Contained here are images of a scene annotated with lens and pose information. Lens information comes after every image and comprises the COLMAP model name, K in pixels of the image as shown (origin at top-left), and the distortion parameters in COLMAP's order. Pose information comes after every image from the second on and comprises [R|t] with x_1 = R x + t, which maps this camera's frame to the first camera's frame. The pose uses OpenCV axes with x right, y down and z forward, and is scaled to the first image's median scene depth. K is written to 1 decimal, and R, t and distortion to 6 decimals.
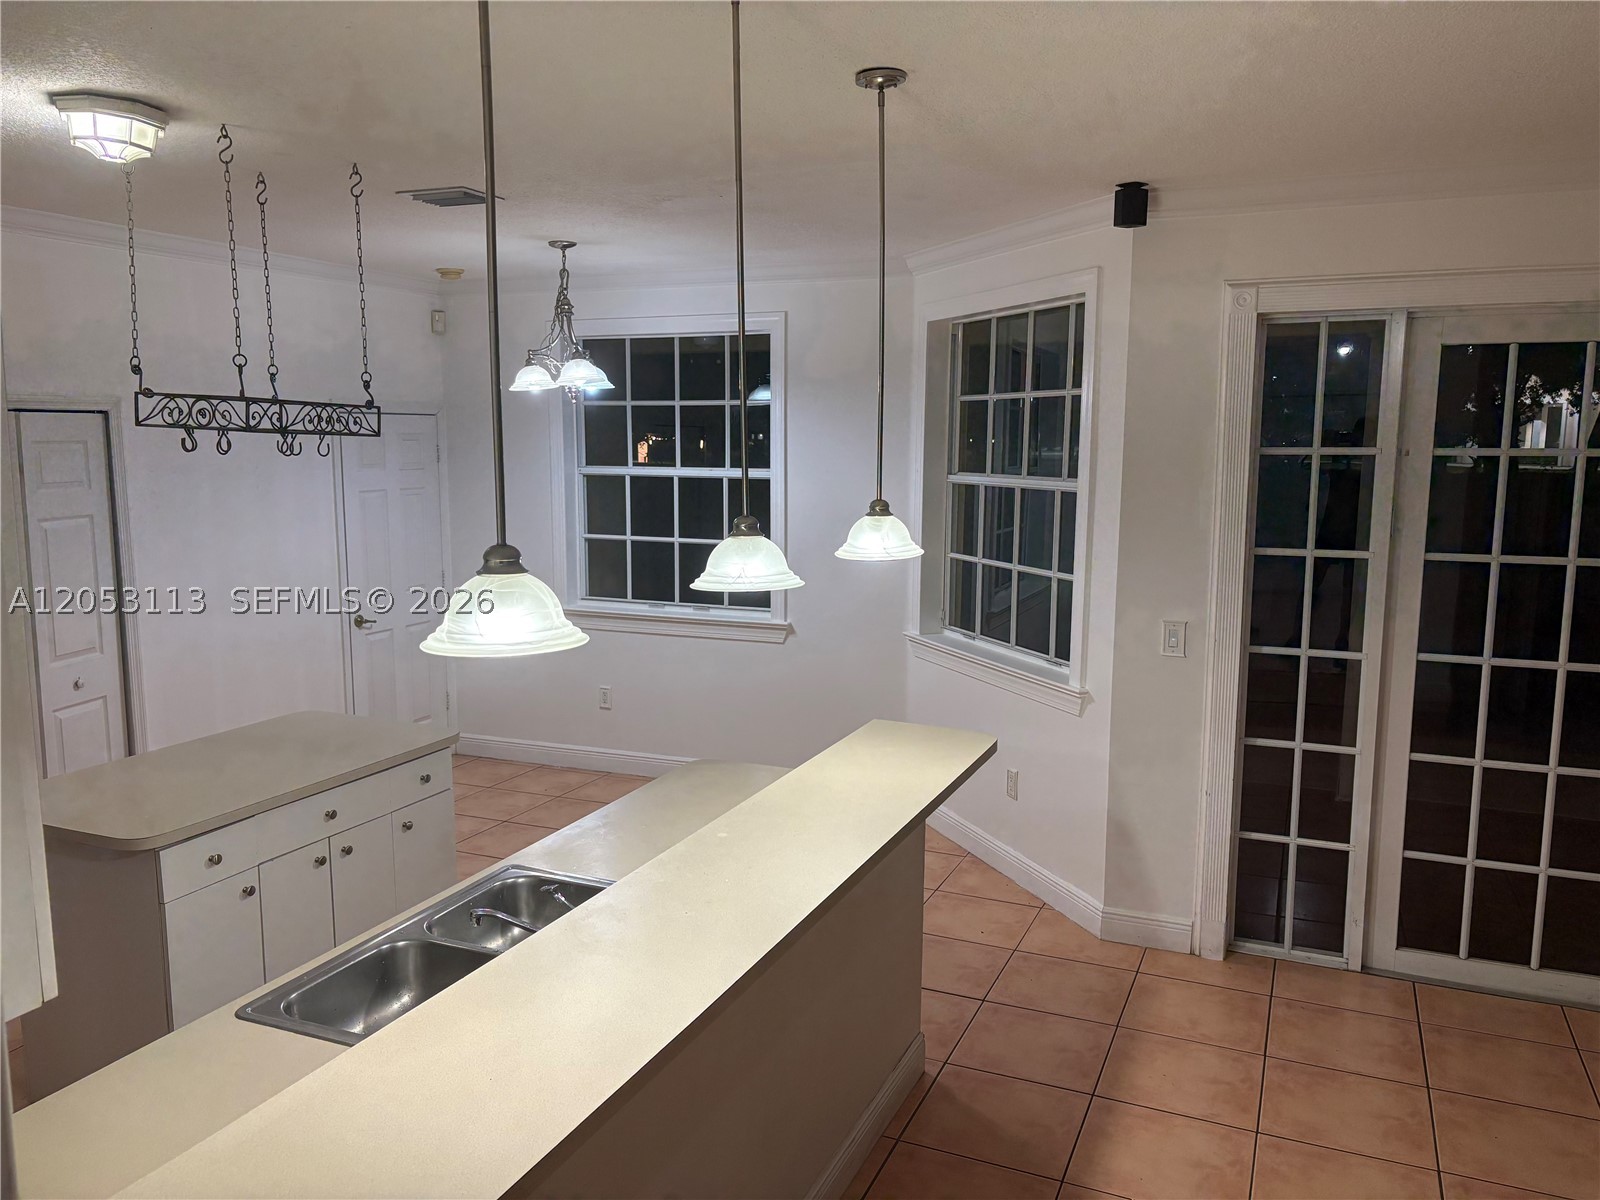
lens RADIAL K [[1211.7, 0, 795.7], [0, 1211.7, 602.0], [0, 0, 1]] dist [0.031670, -0.019853]
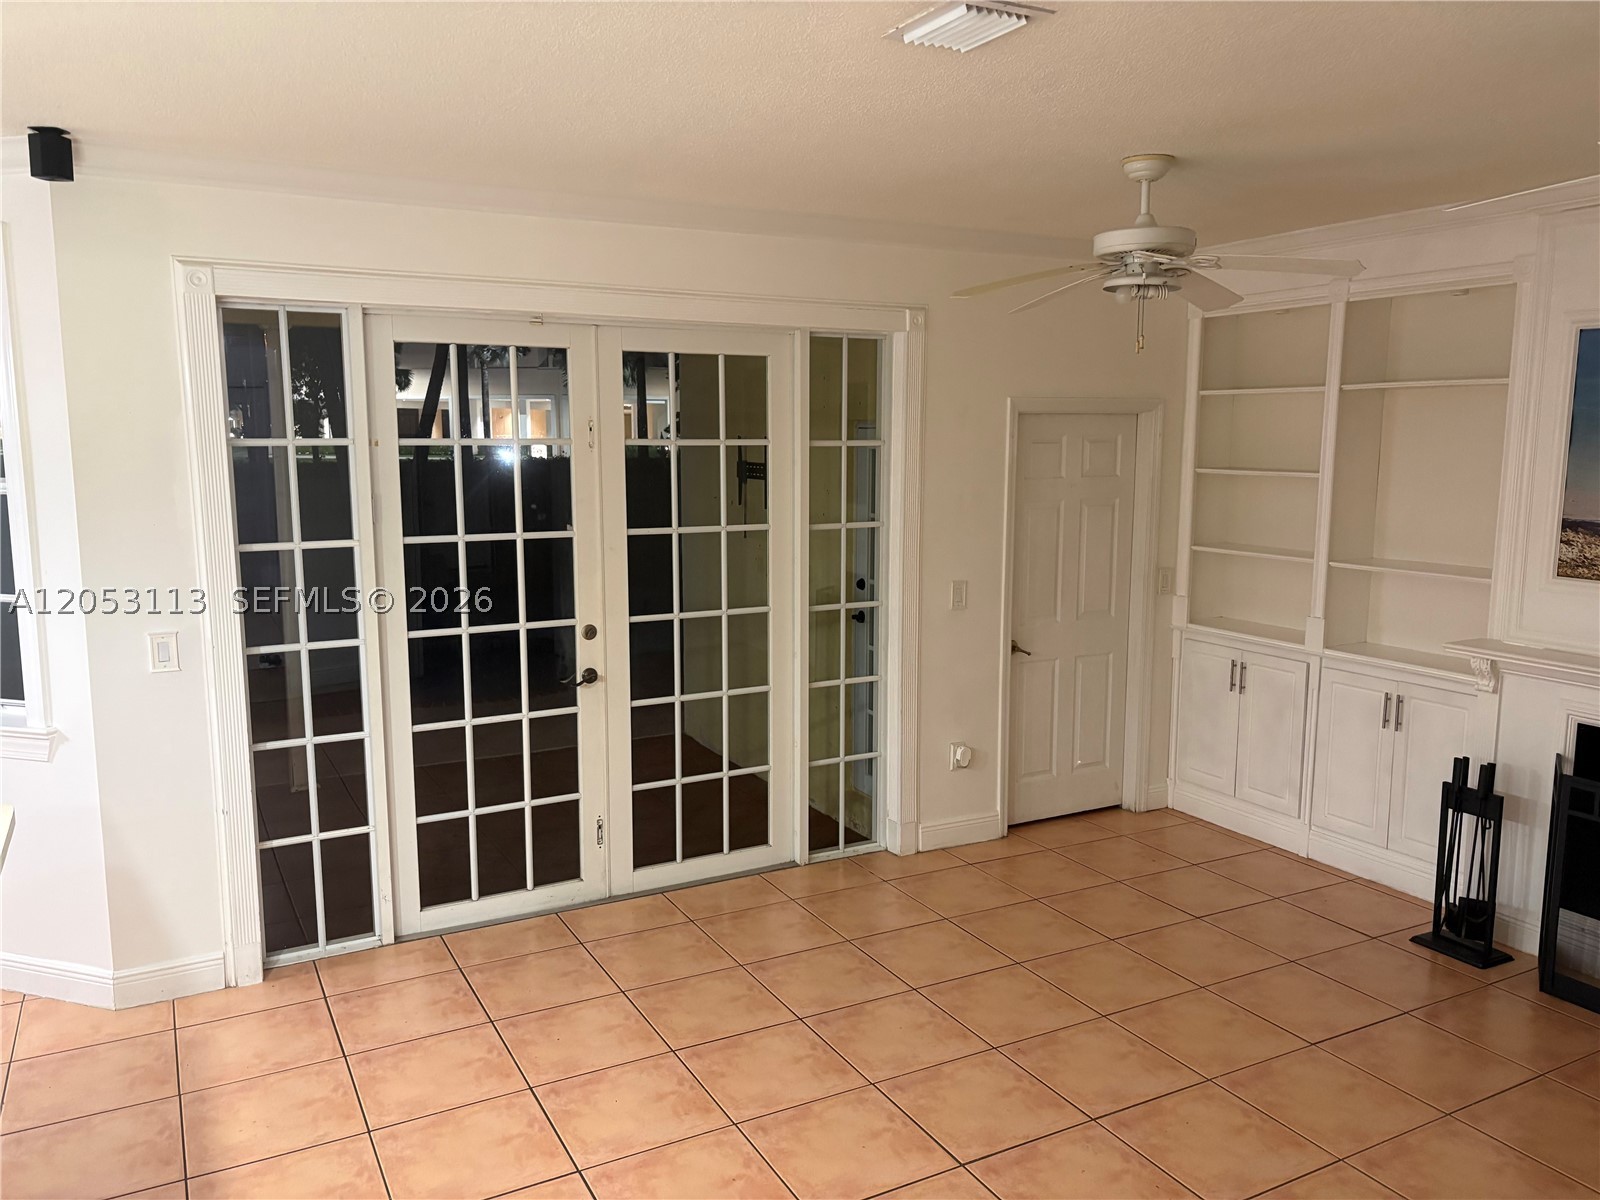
lens RADIAL K [[1211.7, 0, 800.6], [0, 1211.7, 601.2], [0, 0, 1]] dist [0.031670, -0.019853]
pose [[0.615621, -0.112854, 0.779920, -0.100853], [0.108702, 0.992393, 0.057796, -0.008425], [-0.780509, 0.049198, 0.623205, 0.071282]]
